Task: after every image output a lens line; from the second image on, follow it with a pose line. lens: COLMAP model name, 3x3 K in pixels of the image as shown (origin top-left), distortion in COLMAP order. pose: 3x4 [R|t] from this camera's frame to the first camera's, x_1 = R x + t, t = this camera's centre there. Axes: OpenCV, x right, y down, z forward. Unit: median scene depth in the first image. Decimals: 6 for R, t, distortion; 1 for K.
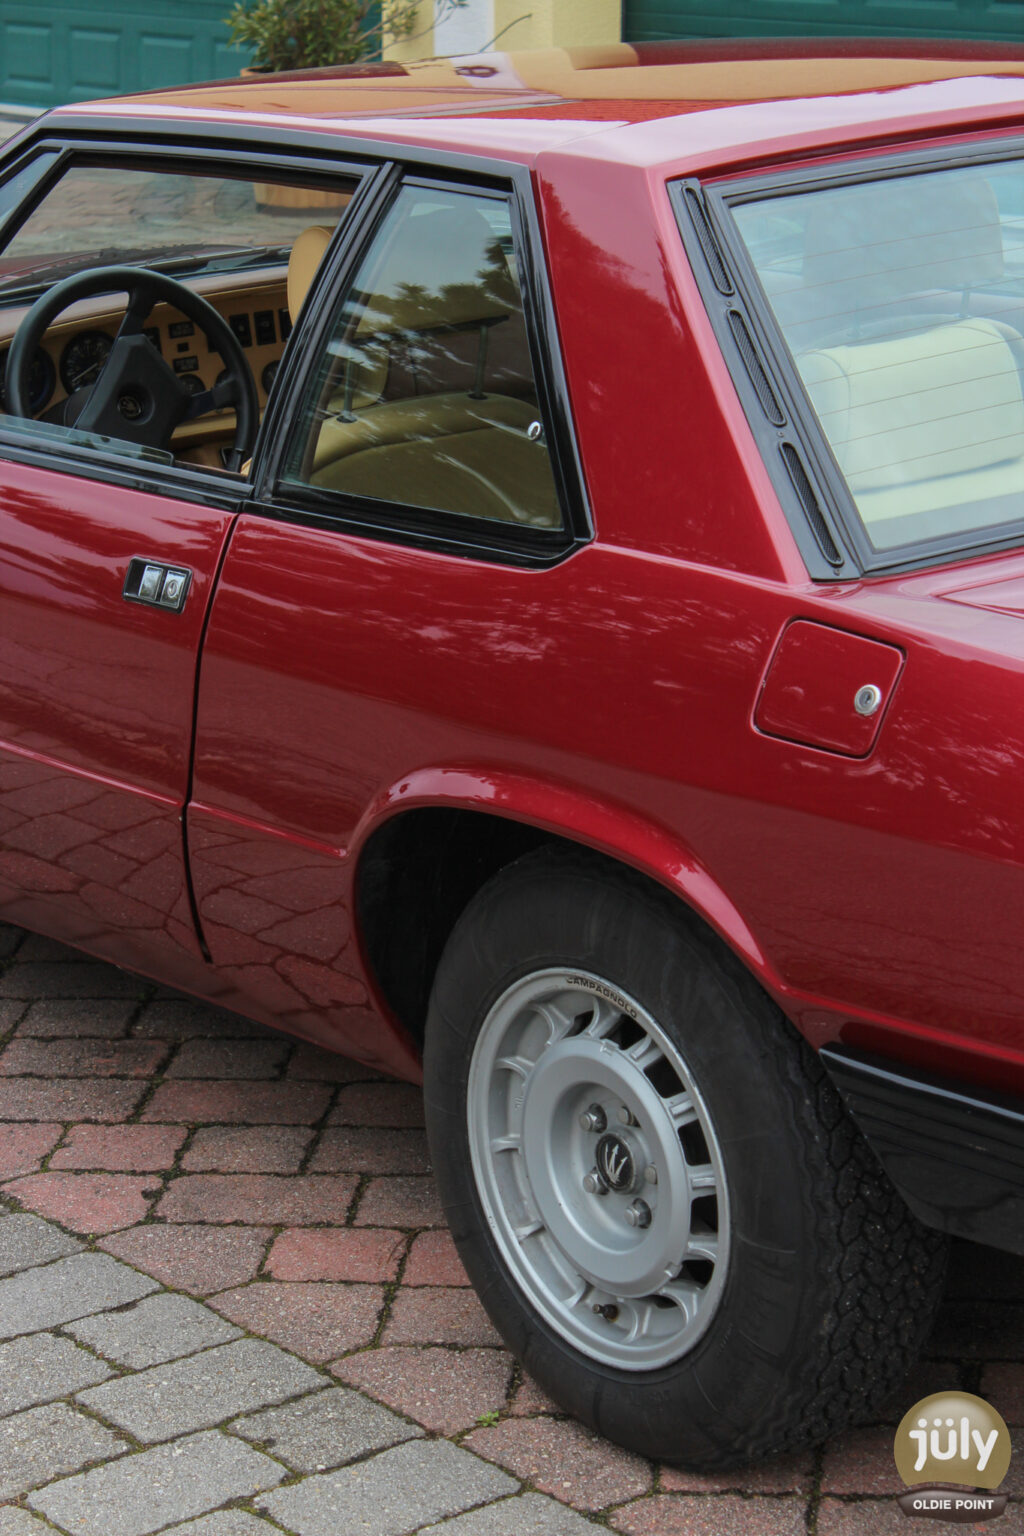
lens RADIAL K [[3666.0, 0, 503.3], [0, 3666.0, 768.7], [0, 0, 1]] dist [0.089115, 0.000000]
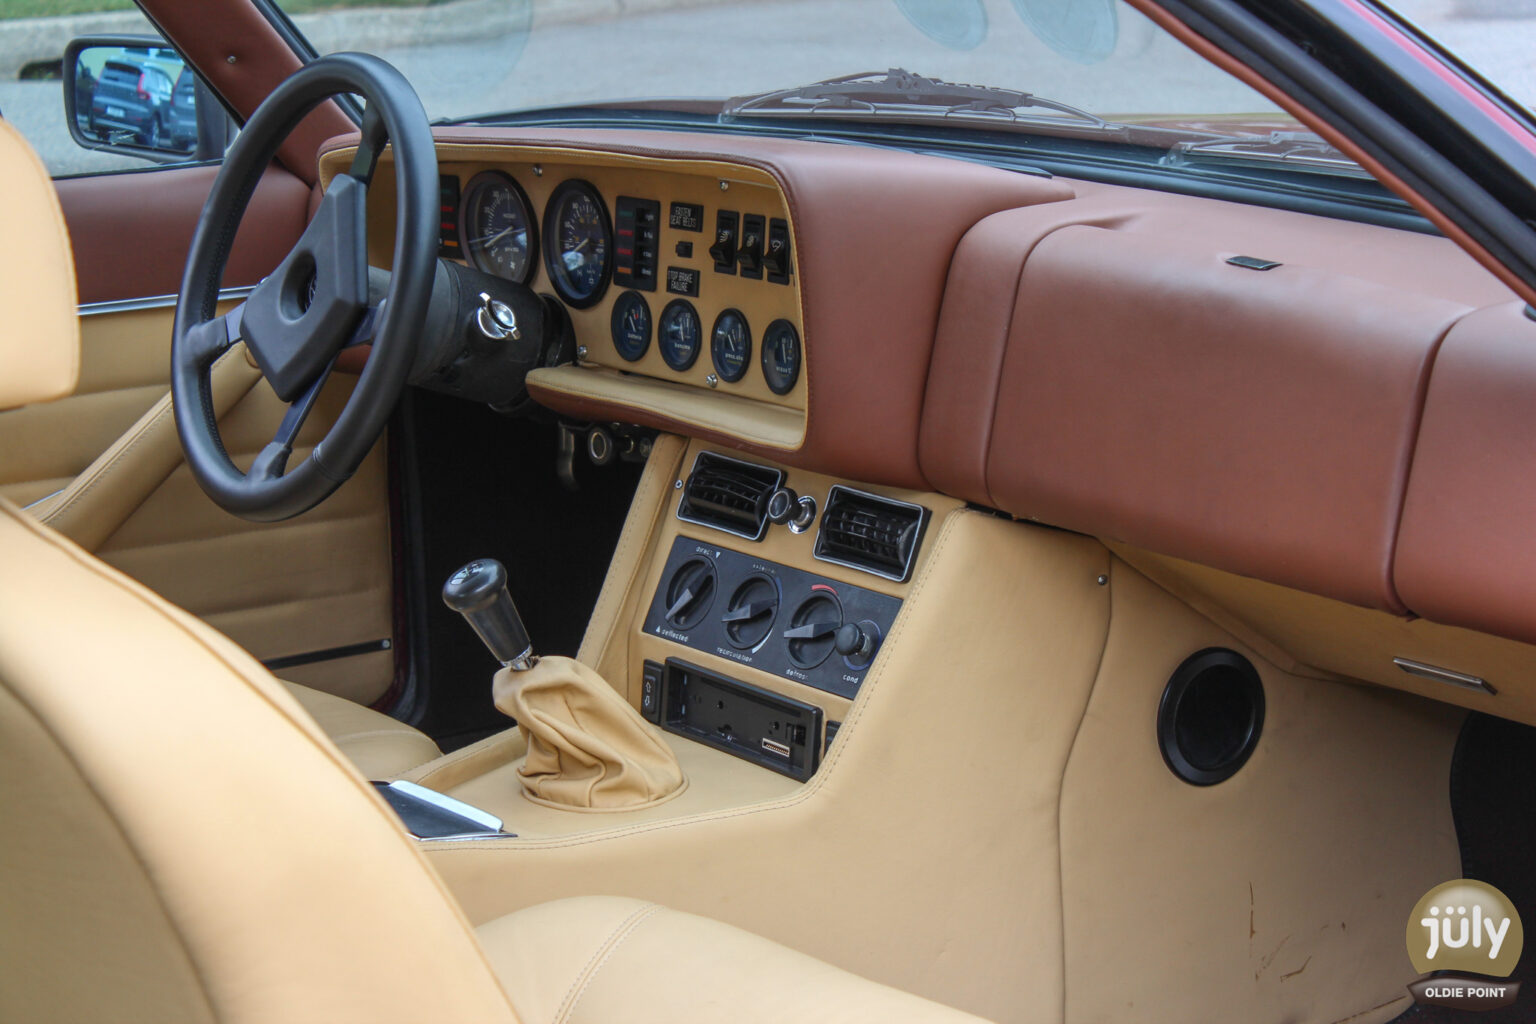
lens RADIAL K [[3666.0, 0, 764.9], [0, 3666.0, 508.0], [0, 0, 1]] dist [0.089115, 0.000000]
pose [[-0.009763, 0.245020, -0.969469, 0.606216], [-0.242920, 0.939891, 0.239990, -0.288267], [0.969997, 0.237847, 0.050345, 1.356422]]
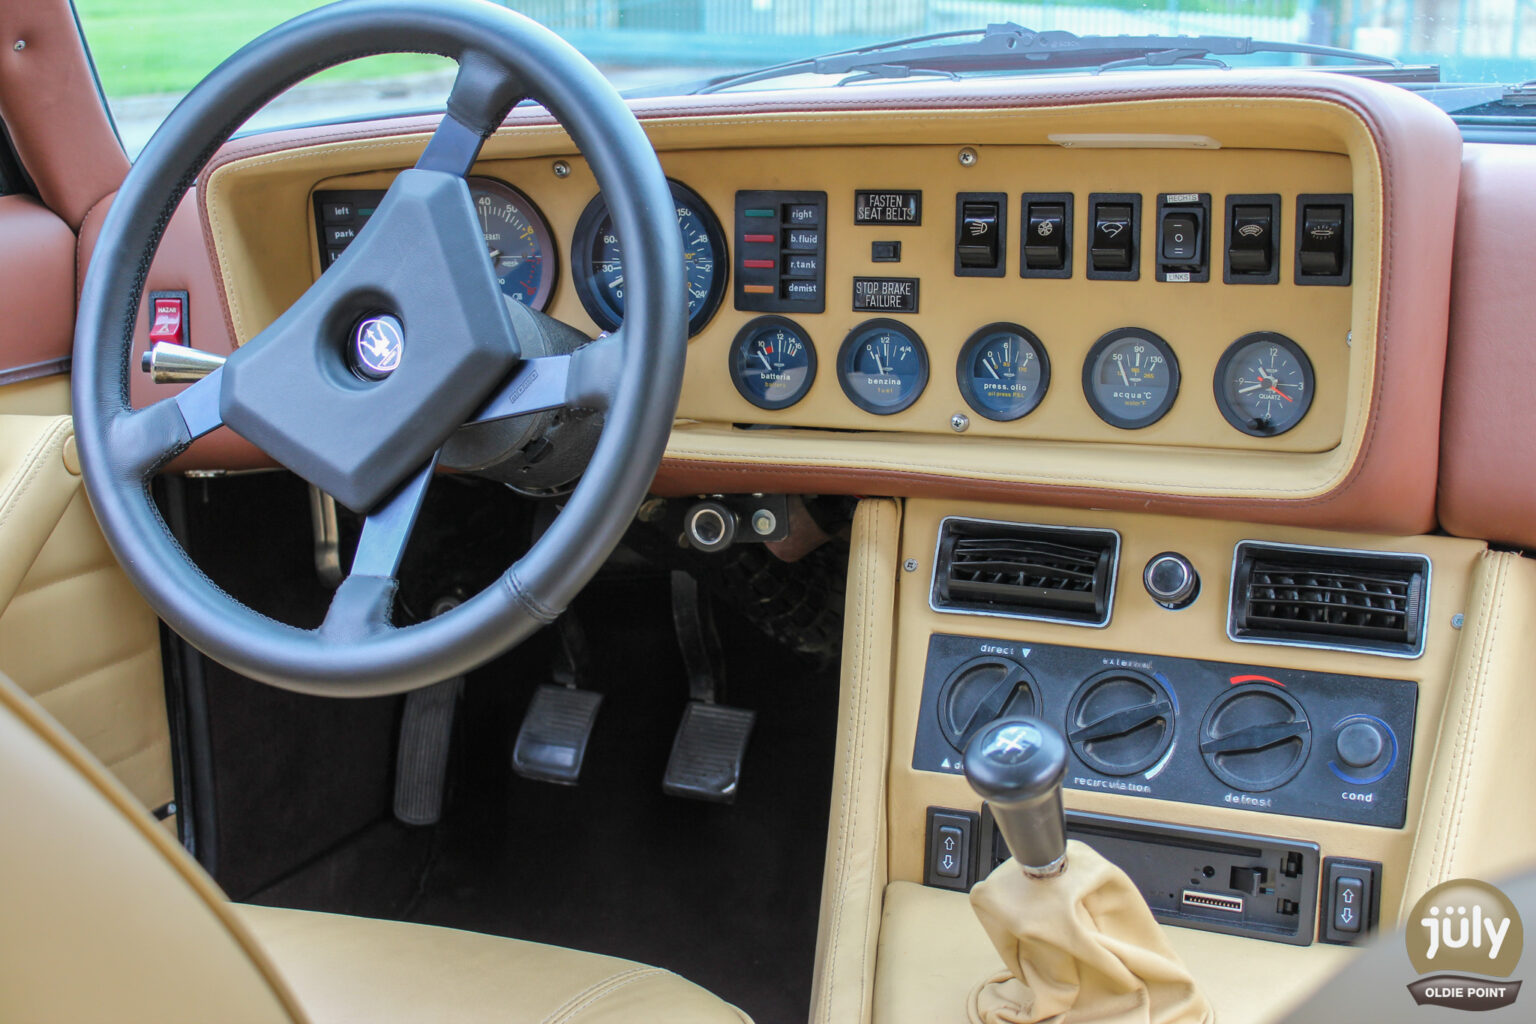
lens RADIAL K [[2237.7, 0, 773.4], [0, 2237.7, 520.9], [0, 0, 1]] dist [-0.009459, 0.000000]
pose [[0.518034, 0.225496, -0.825101, 0.157539], [-0.231096, 0.965649, 0.118815, -0.153640], [0.823550, 0.129127, 0.552350, 1.171997]]
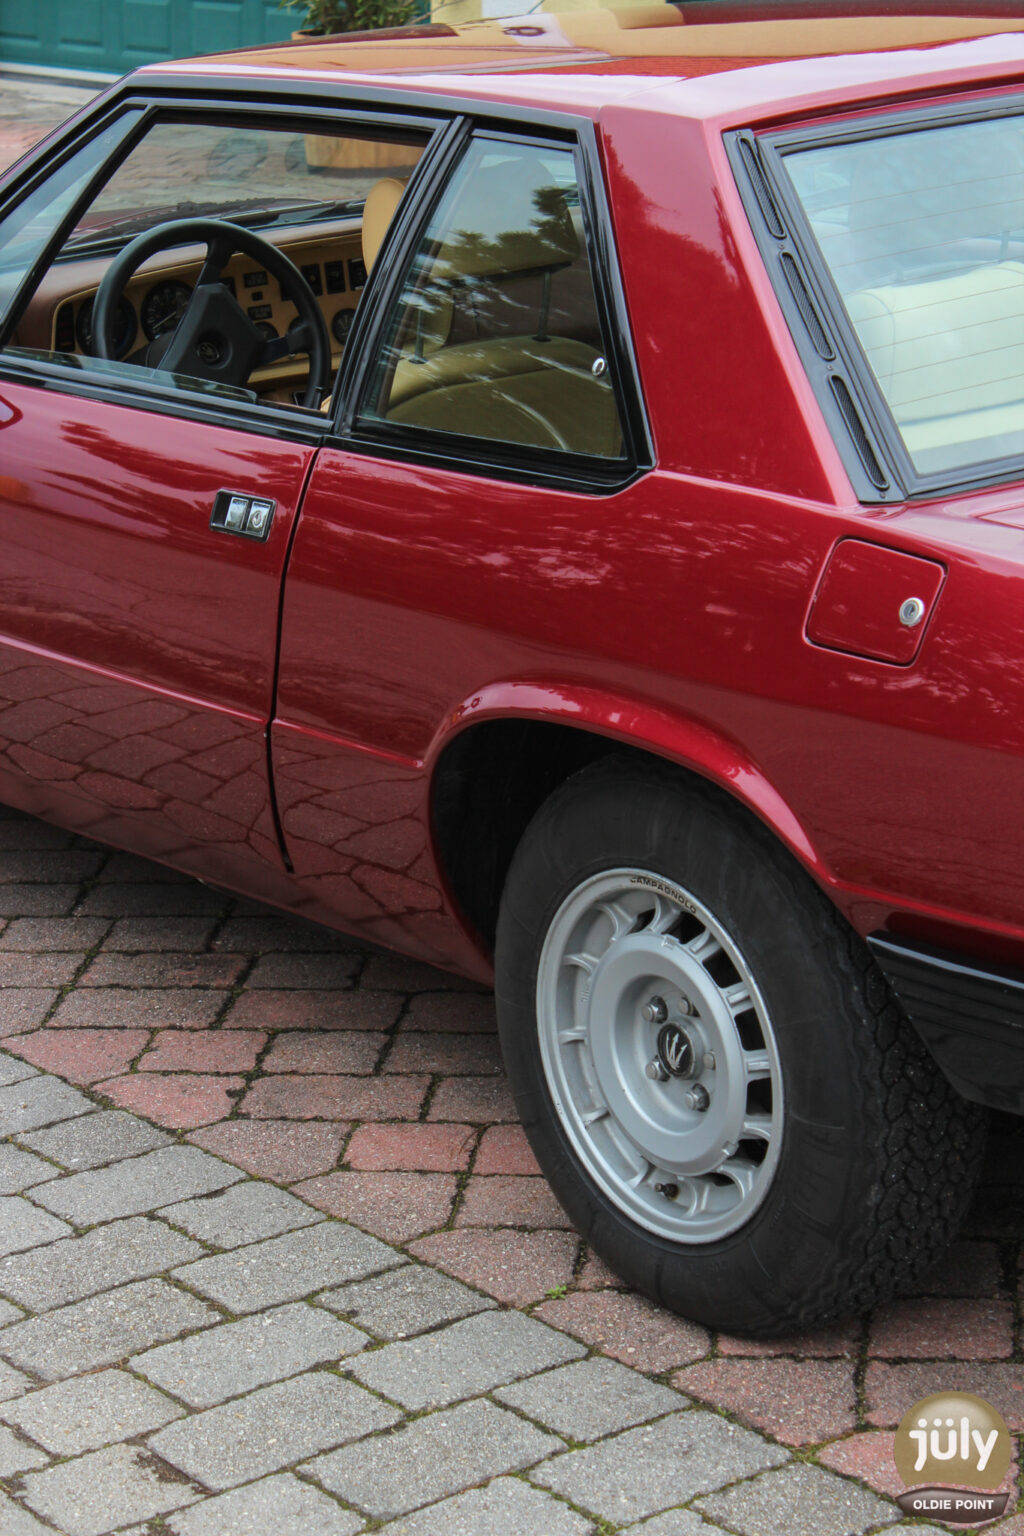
lens RADIAL K [[3666.0, 0, 497.0], [0, 3666.0, 770.4], [0, 0, 1]] dist [0.089115, 0.000000]
pose [[0.999915, -0.002055, -0.012880, -0.007439], [0.002185, 0.999946, 0.010124, 0.014121], [0.012858, -0.010151, 0.999866, -0.068376]]
